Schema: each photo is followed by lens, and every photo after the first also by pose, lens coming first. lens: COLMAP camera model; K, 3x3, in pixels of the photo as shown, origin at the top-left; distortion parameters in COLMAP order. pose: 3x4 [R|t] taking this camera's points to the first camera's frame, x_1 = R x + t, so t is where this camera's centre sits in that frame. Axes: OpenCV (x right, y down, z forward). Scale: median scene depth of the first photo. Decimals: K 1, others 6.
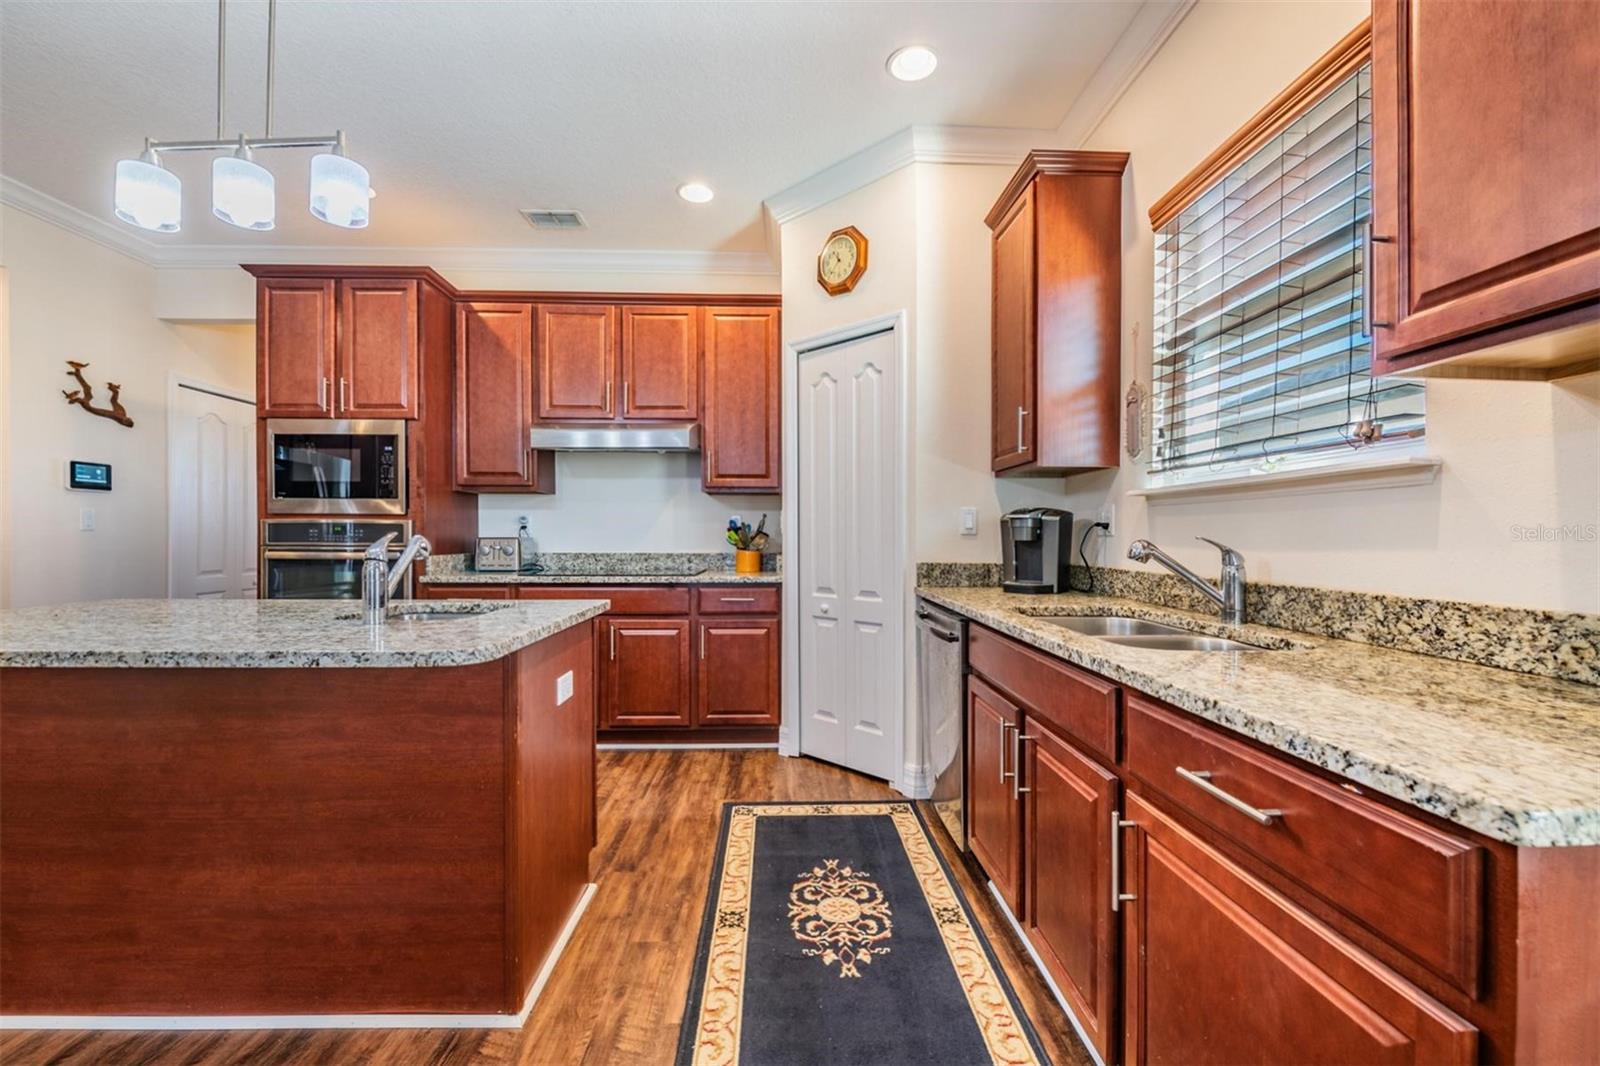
lens RADIAL K [[634.1, 0, 806.6], [0, 634.1, 537.0], [0, 0, 1]] dist [-0.012153, -0.002147]
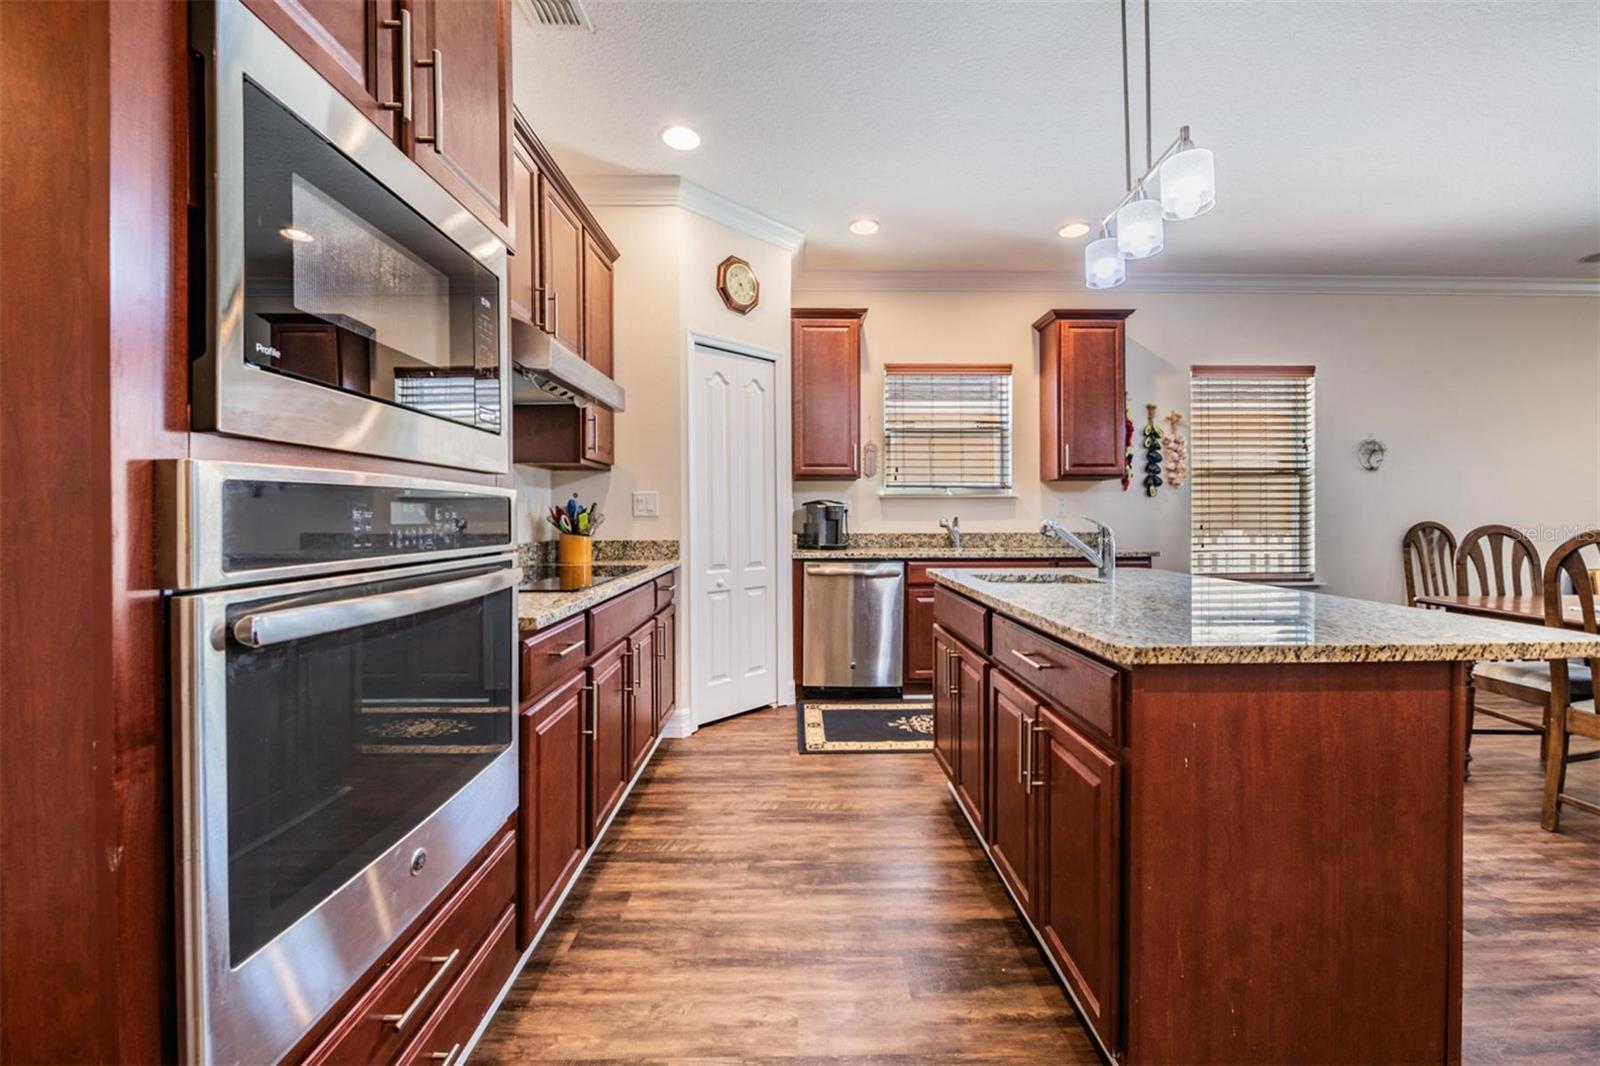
lens RADIAL K [[634.1, 0, 797.1], [0, 634.1, 516.5], [0, 0, 1]] dist [-0.012153, -0.002147]
pose [[0.035123, -0.005073, 0.999370, -1.212516], [0.006003, 0.999970, 0.004865, -0.010575], [-0.999365, 0.005828, 0.035152, 0.921633]]
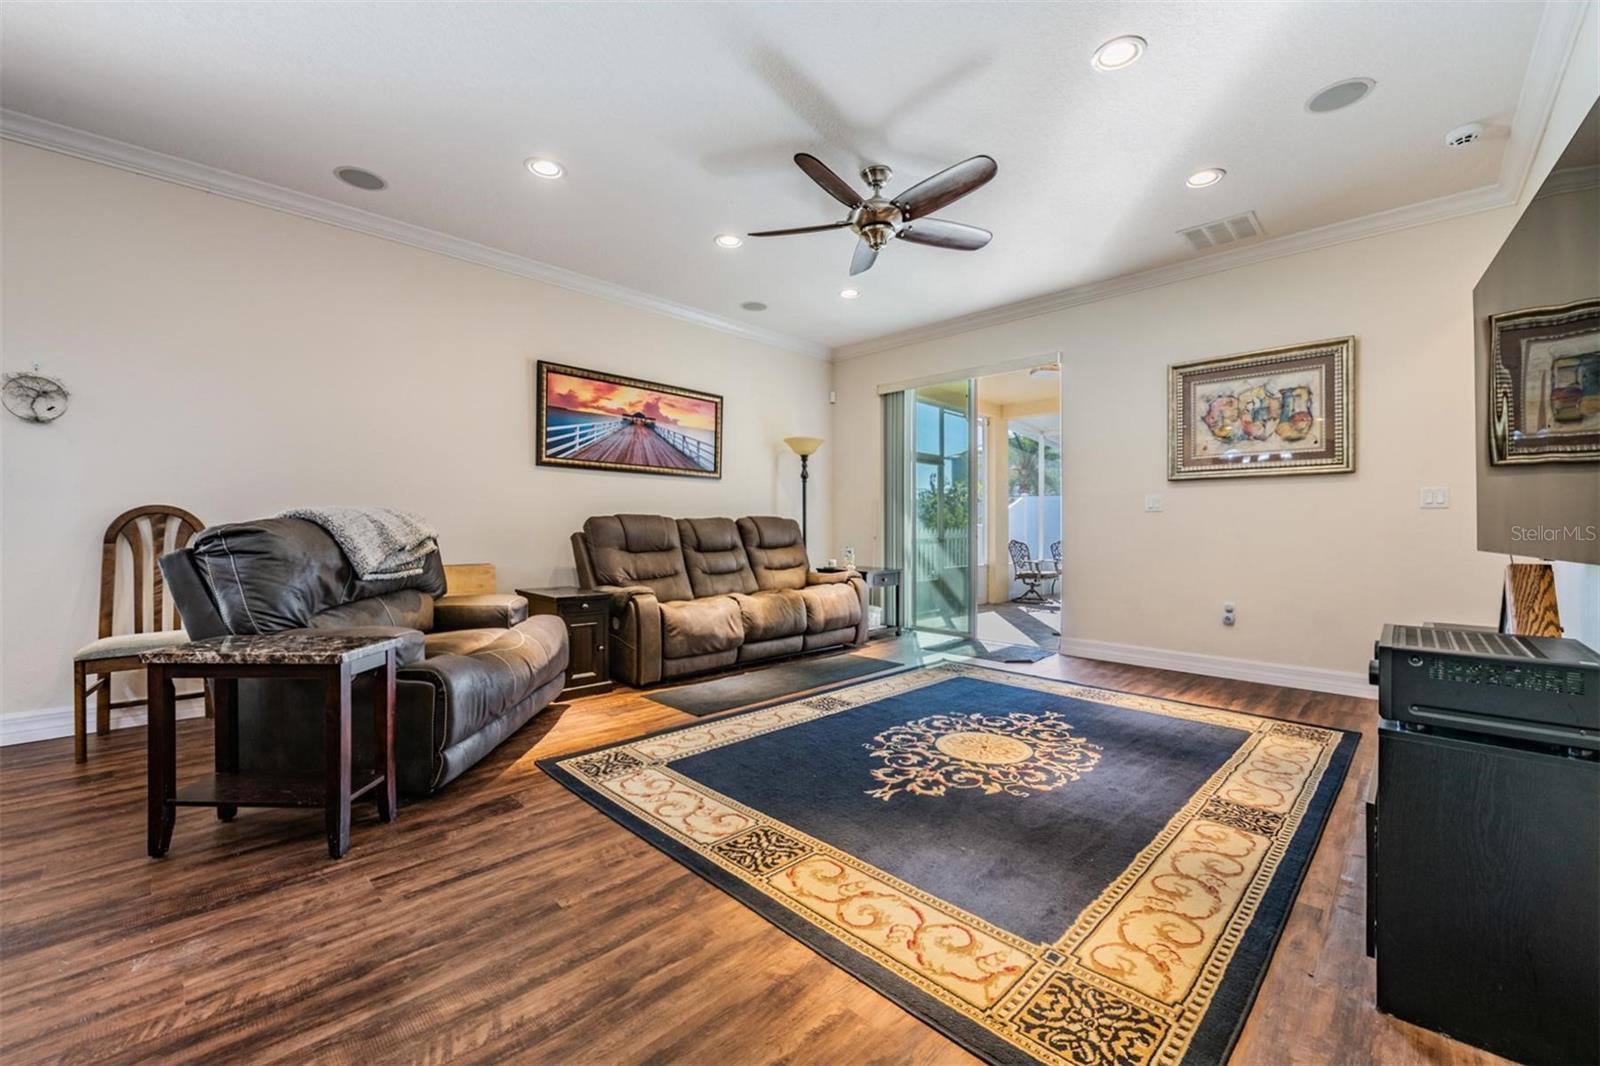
lens RADIAL K [[634.1, 0, 806.4], [0, 634.1, 522.0], [0, 0, 1]] dist [-0.012153, -0.002147]
pose [[-0.685276, -0.002566, 0.728278, -1.154207], [-0.005568, 0.999983, -0.001716, 0.046344], [-0.728262, -0.005231, -0.685279, -0.713549]]
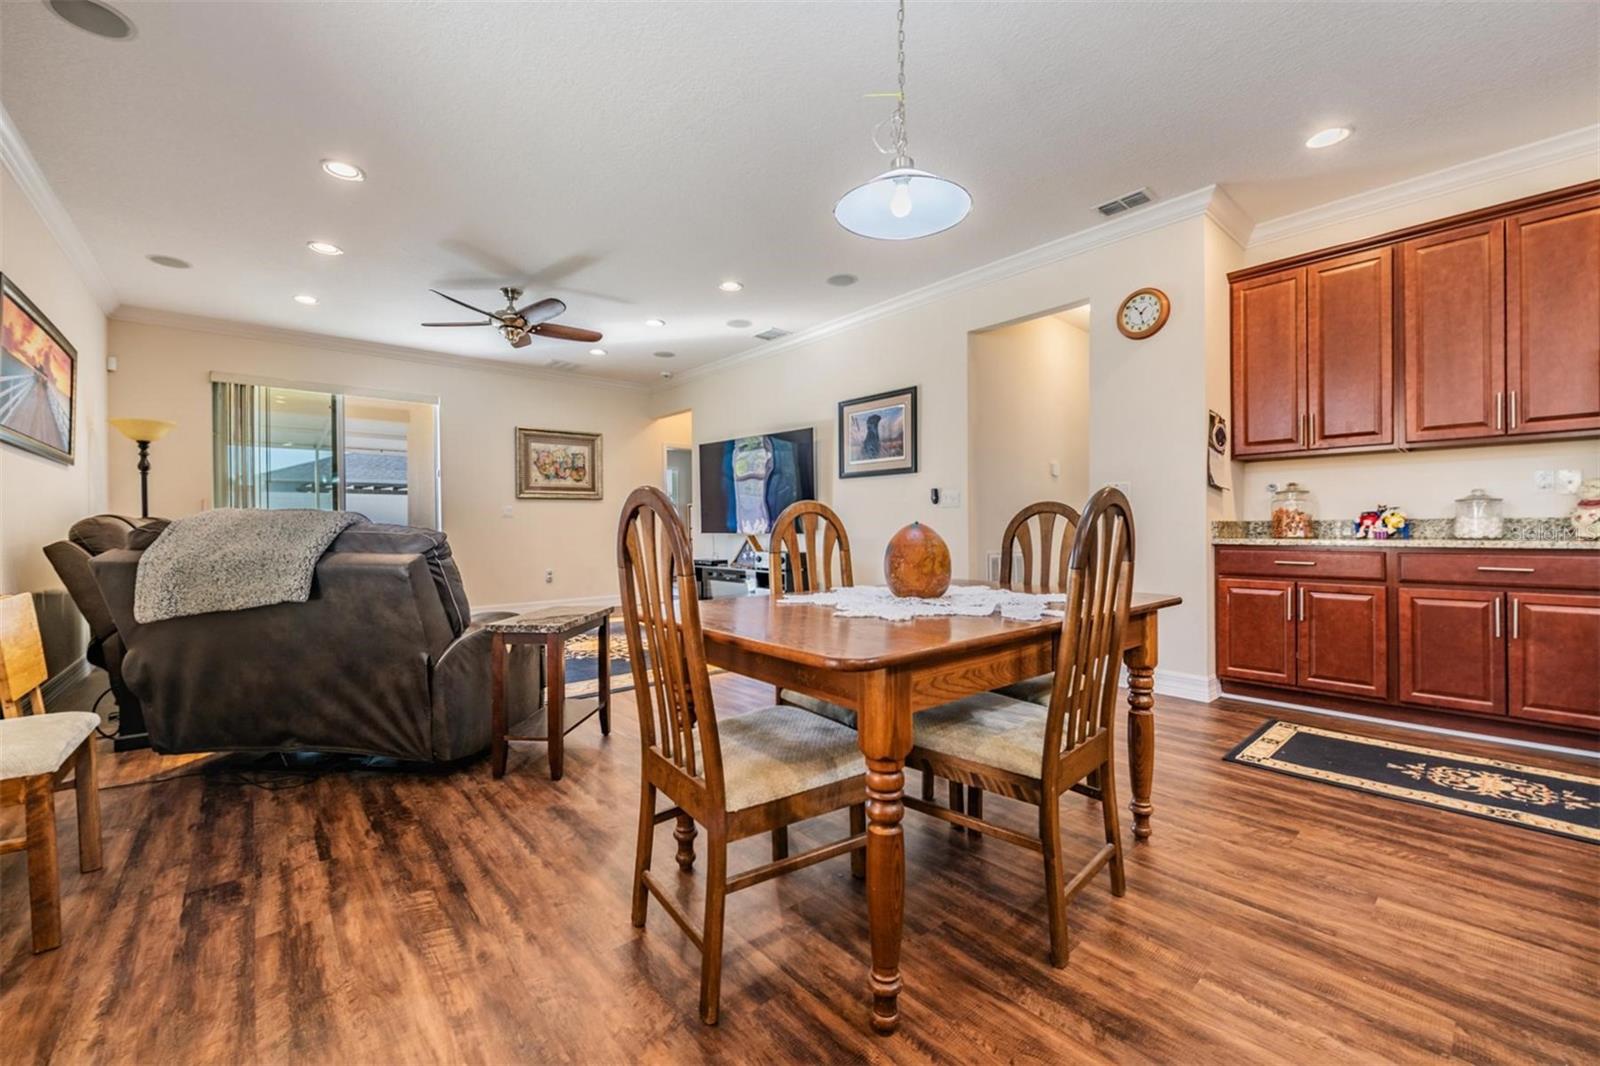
lens RADIAL K [[634.1, 0, 794.3], [0, 634.1, 531.6], [0, 0, 1]] dist [-0.012153, -0.002147]
pose [[-0.779295, 0.006809, -0.626620, 0.108478], [0.000669, 0.999949, 0.010033, 0.045449], [0.626657, 0.007400, -0.779260, 0.246487]]
